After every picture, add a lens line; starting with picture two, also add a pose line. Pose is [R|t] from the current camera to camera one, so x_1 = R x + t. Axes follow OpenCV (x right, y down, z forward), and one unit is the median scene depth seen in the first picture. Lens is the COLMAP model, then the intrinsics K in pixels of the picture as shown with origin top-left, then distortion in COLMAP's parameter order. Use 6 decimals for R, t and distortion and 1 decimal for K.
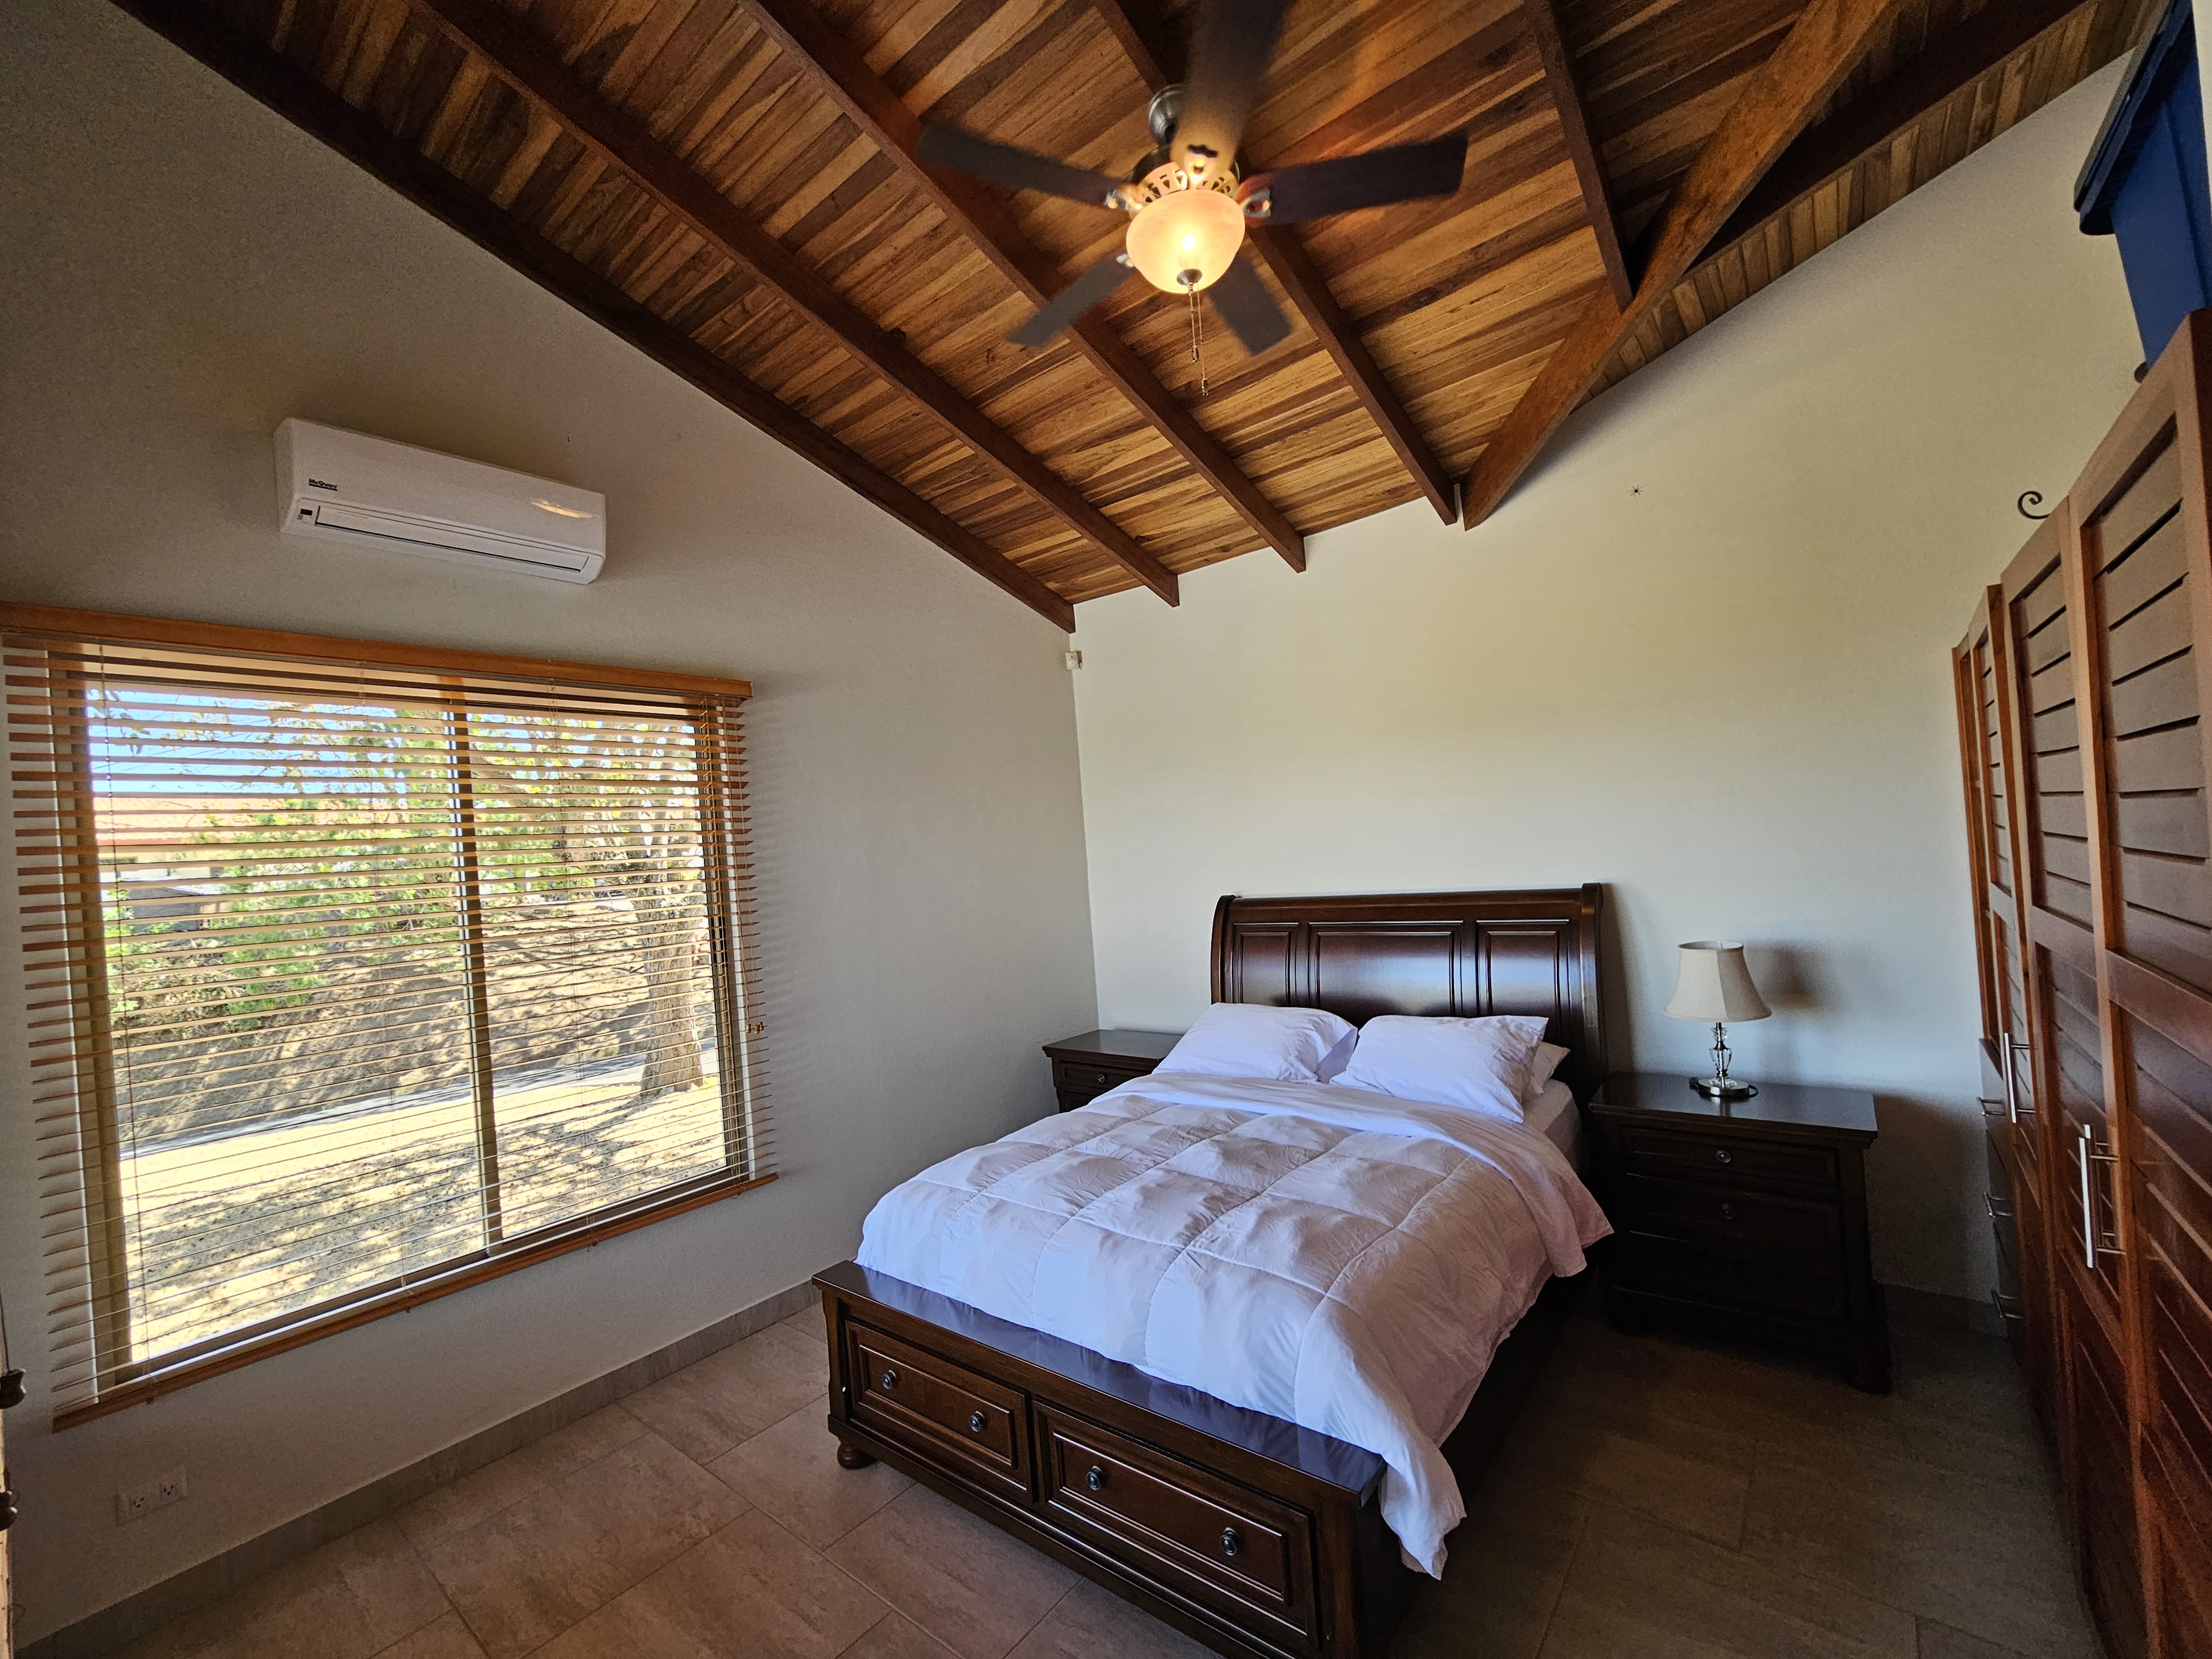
lens RADIAL K [[912.6, 0, 1109.8], [0, 912.6, 851.5], [0, 0, 1]] dist [-0.000953, -0.000052]
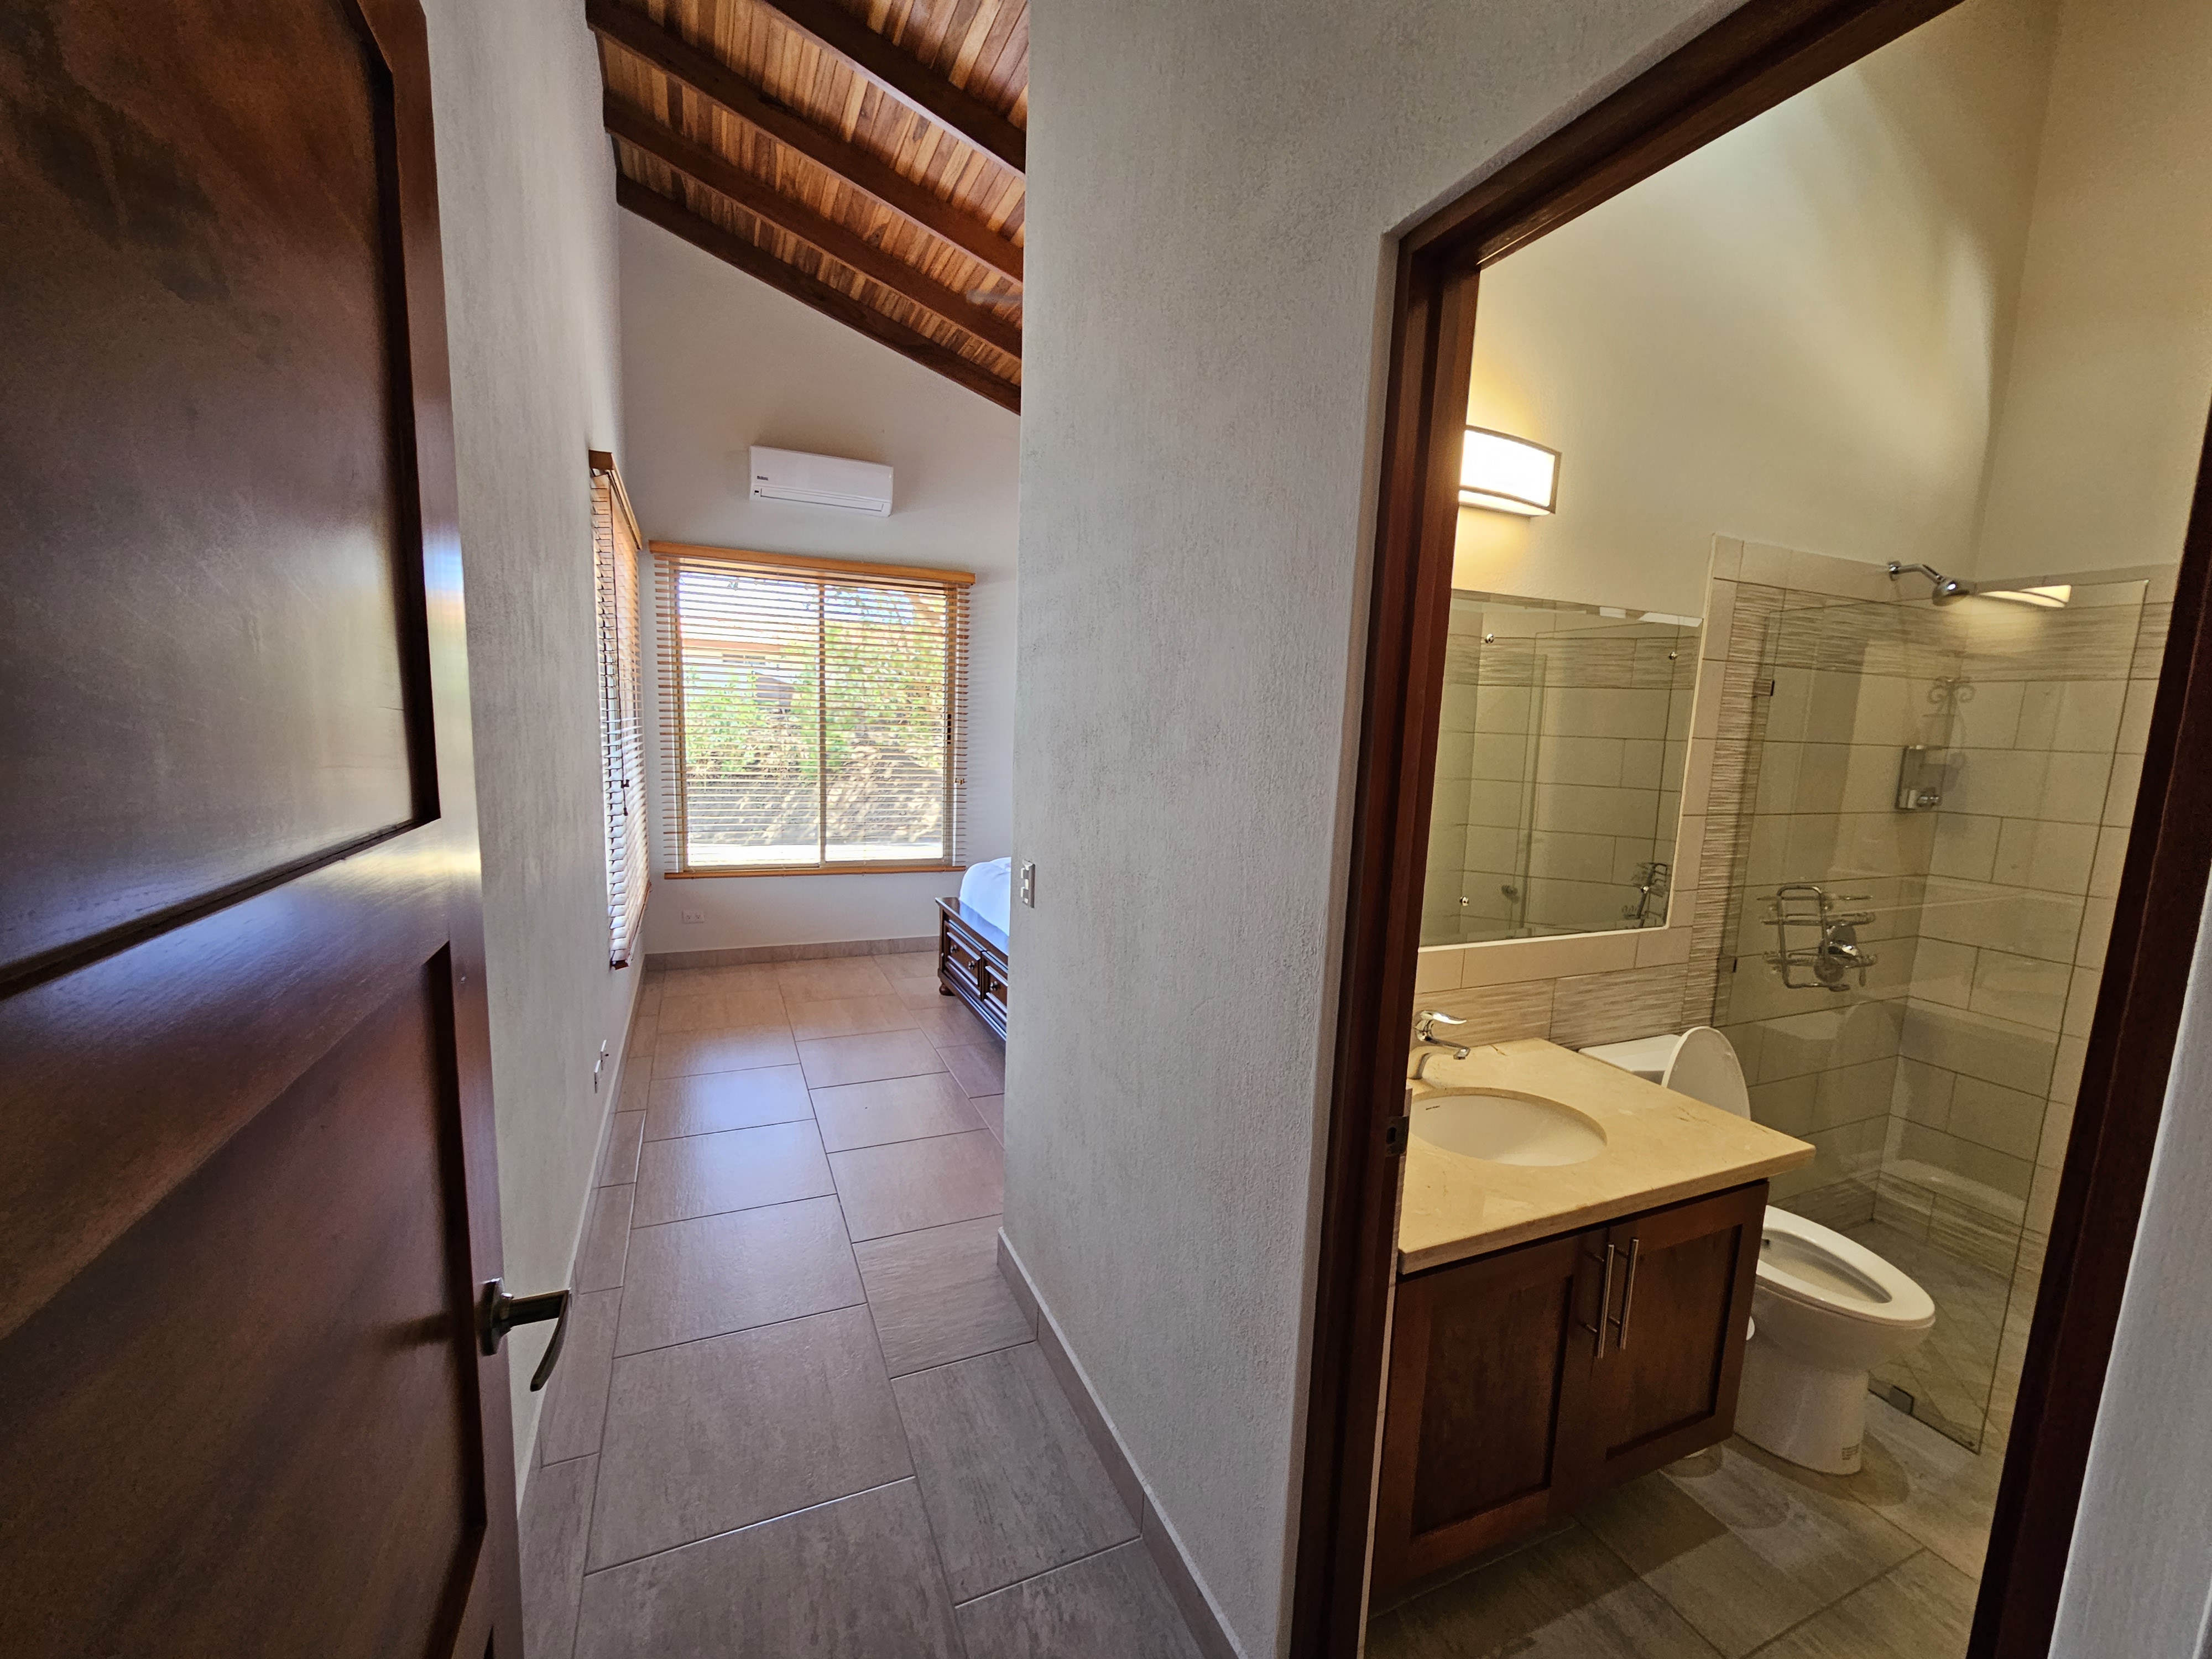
lens RADIAL K [[912.6, 0, 1109.8], [0, 912.6, 851.5], [0, 0, 1]] dist [-0.000953, -0.000052]
pose [[0.885226, 0.168730, -0.433480, 0.806392], [-0.099513, 0.979012, 0.177855, -0.015130], [0.454391, -0.114305, 0.883438, -0.526386]]
